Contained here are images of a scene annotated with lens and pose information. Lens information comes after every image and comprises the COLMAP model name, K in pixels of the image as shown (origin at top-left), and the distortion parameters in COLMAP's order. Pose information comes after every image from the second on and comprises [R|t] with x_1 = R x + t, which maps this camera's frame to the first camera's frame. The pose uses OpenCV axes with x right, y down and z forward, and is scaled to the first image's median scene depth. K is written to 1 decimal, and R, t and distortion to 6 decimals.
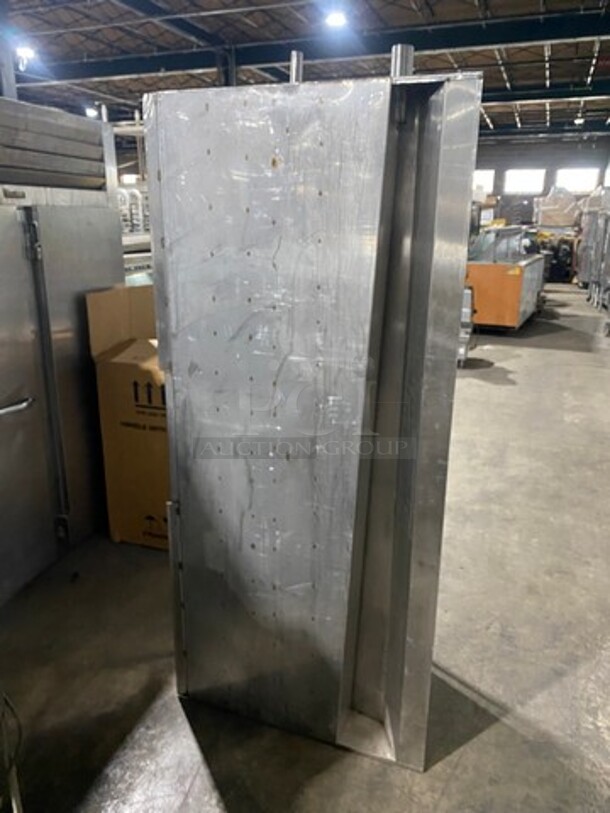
lens RADIAL K [[628.0, 0, 304.8], [0, 628.0, 412.1], [0, 0, 1]] dist [0.004793, 0.000452]
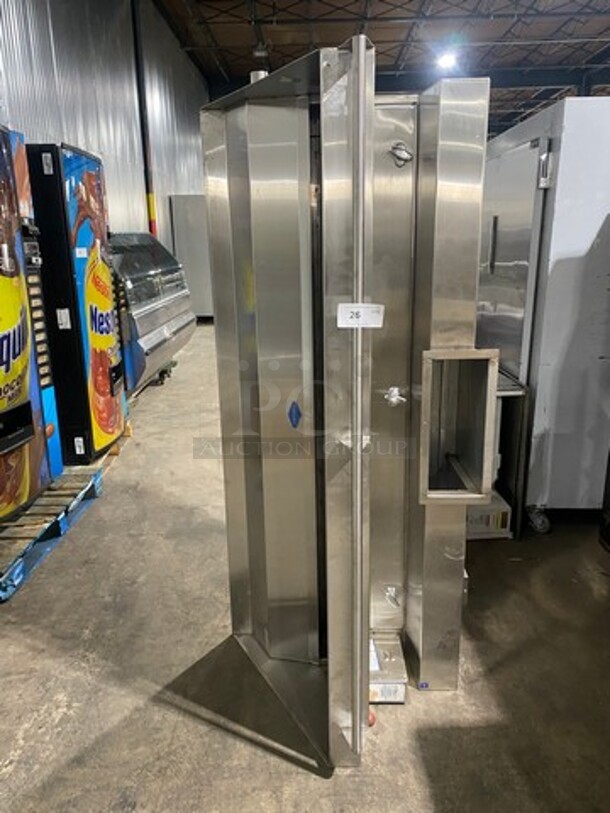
lens RADIAL K [[615.0, 0, 305.0], [0, 615.0, 406.5], [0, 0, 1]] dist [0.034056, -0.002495]
pose [[-0.939666, 0.104235, -0.325827, 0.365454], [-0.091311, 0.841471, 0.532530, -0.461248], [0.329682, 0.530152, -0.781184, 1.585855]]
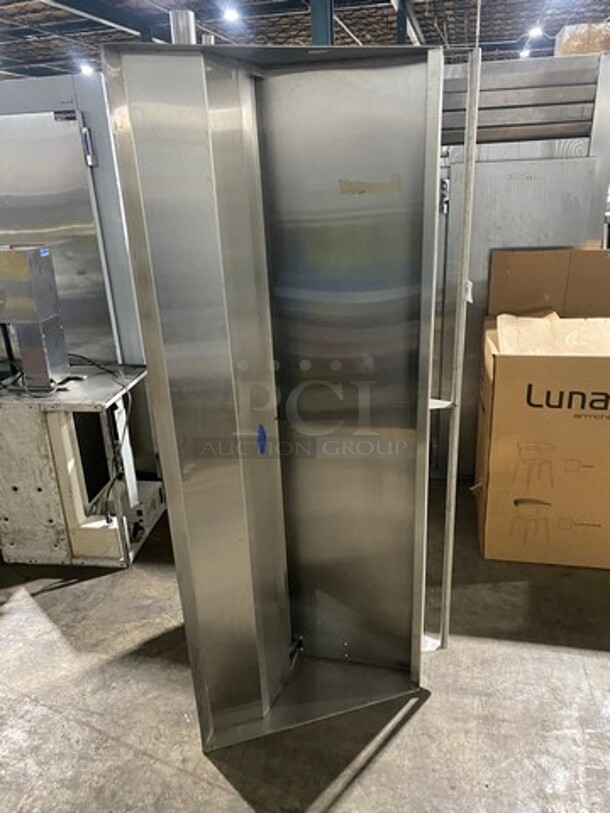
lens RADIAL K [[628.0, 0, 304.8], [0, 628.0, 412.1], [0, 0, 1]] dist [0.004793, 0.000452]
pose [[0.133204, 0.348382, -0.927840, 0.837215], [-0.255491, 0.916611, 0.307487, -0.244293], [0.957591, 0.196096, 0.211105, 0.734408]]
